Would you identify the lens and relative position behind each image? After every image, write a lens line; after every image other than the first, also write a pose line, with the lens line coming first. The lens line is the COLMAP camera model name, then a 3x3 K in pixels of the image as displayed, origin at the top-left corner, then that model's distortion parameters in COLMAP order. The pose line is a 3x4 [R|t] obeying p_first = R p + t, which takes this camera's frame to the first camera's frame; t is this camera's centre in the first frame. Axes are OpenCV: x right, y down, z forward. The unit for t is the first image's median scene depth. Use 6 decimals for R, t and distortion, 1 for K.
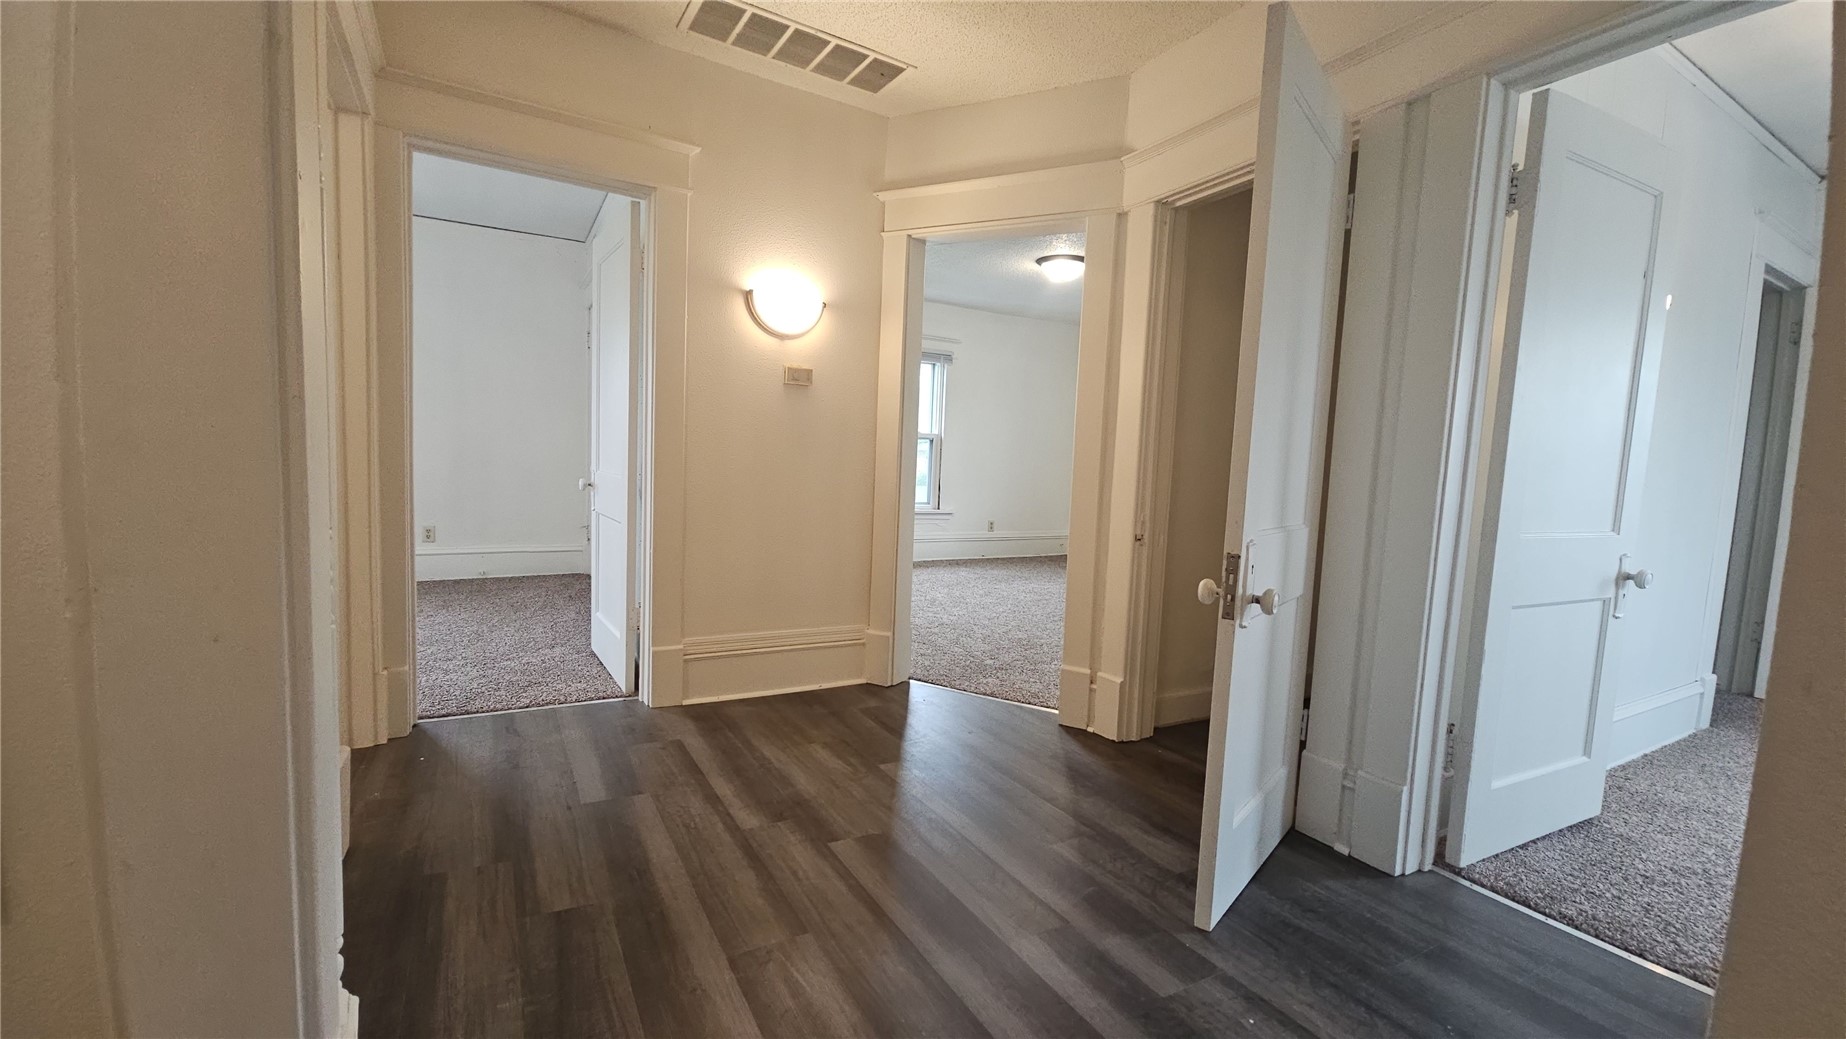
lens RADIAL K [[752.4, 0, 926.5], [0, 752.4, 526.3], [0, 0, 1]] dist [-0.001360, -0.002487]
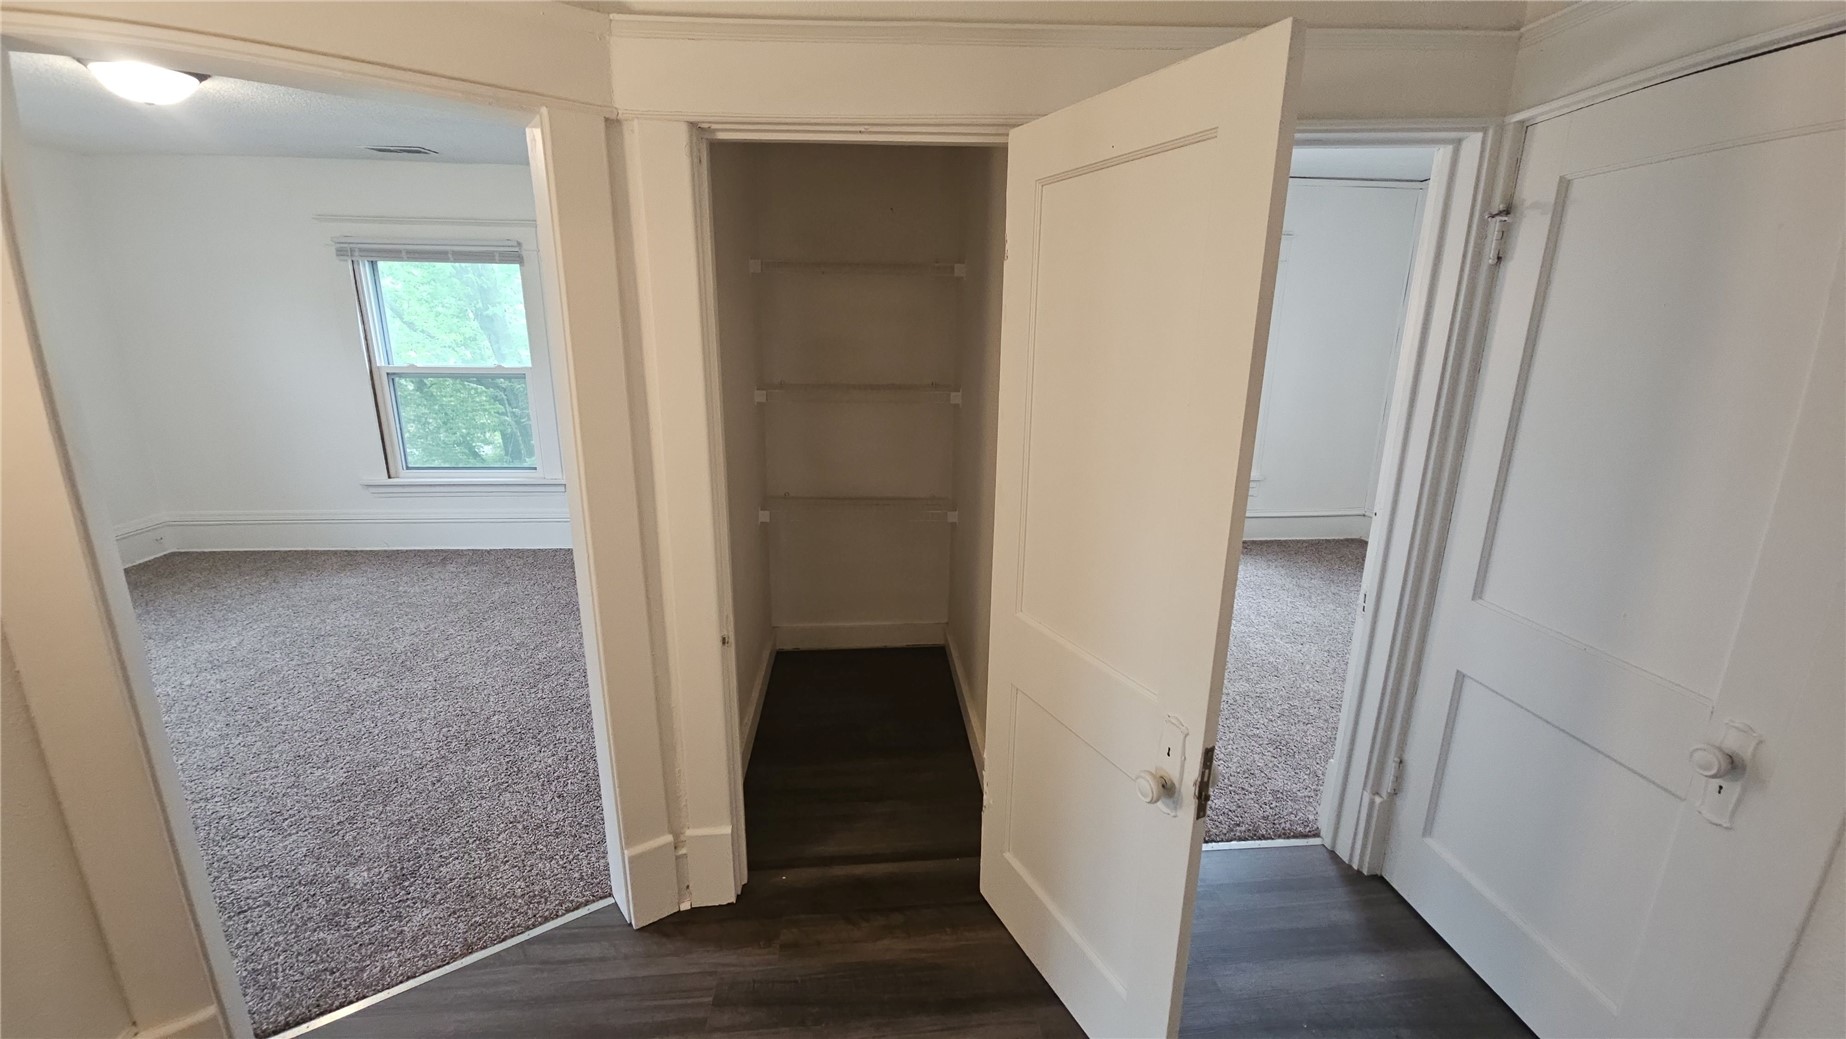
lens RADIAL K [[752.4, 0, 917.0], [0, 752.4, 523.8], [0, 0, 1]] dist [-0.001360, -0.002487]
pose [[0.420718, -0.257822, 0.869784, -0.113154], [0.079616, 0.965560, 0.247701, -0.125238], [-0.903691, -0.034963, 0.426755, 0.277043]]
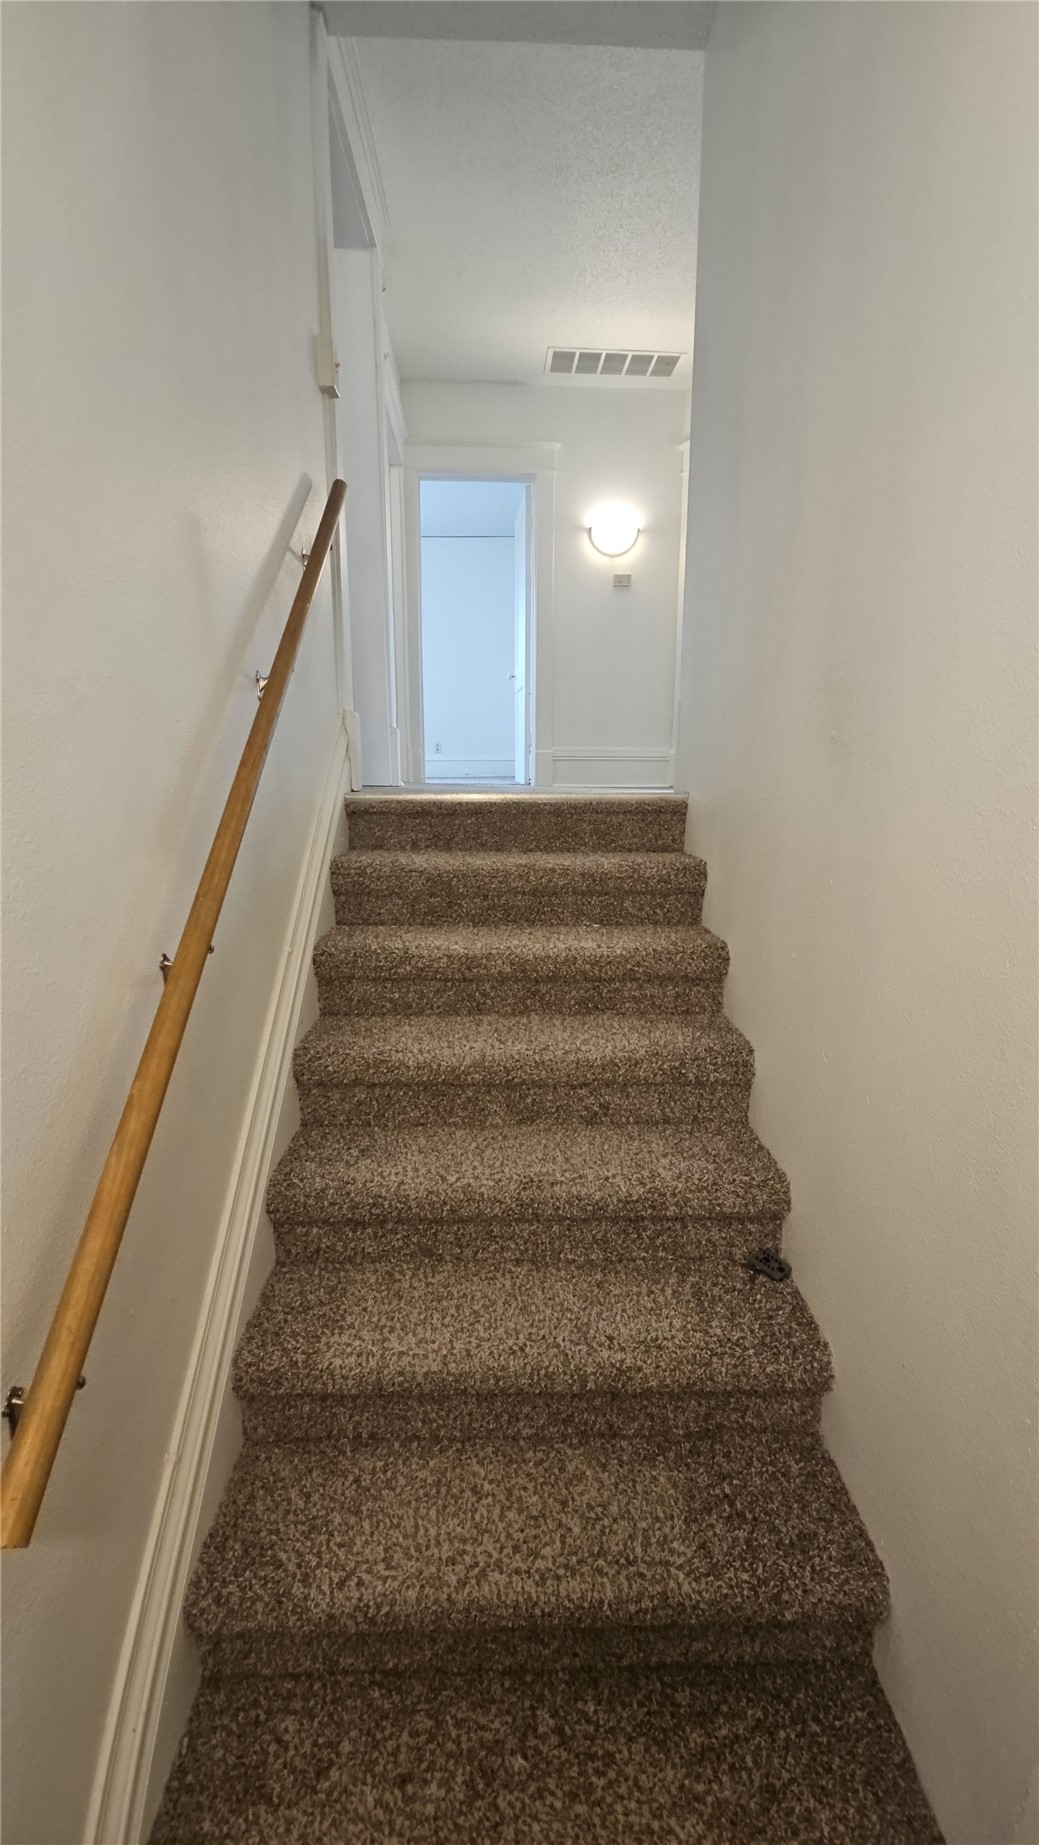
lens RADIAL K [[752.0, 0, 511.3], [0, 752.0, 923.4], [0, 0, 1]] dist [-0.001360, -0.002487]
pose [[0.879537, 0.054488, -0.472701, 0.479633], [-0.002952, 0.994028, 0.109089, 0.405382], [0.475821, -0.094552, 0.874445, -0.662575]]
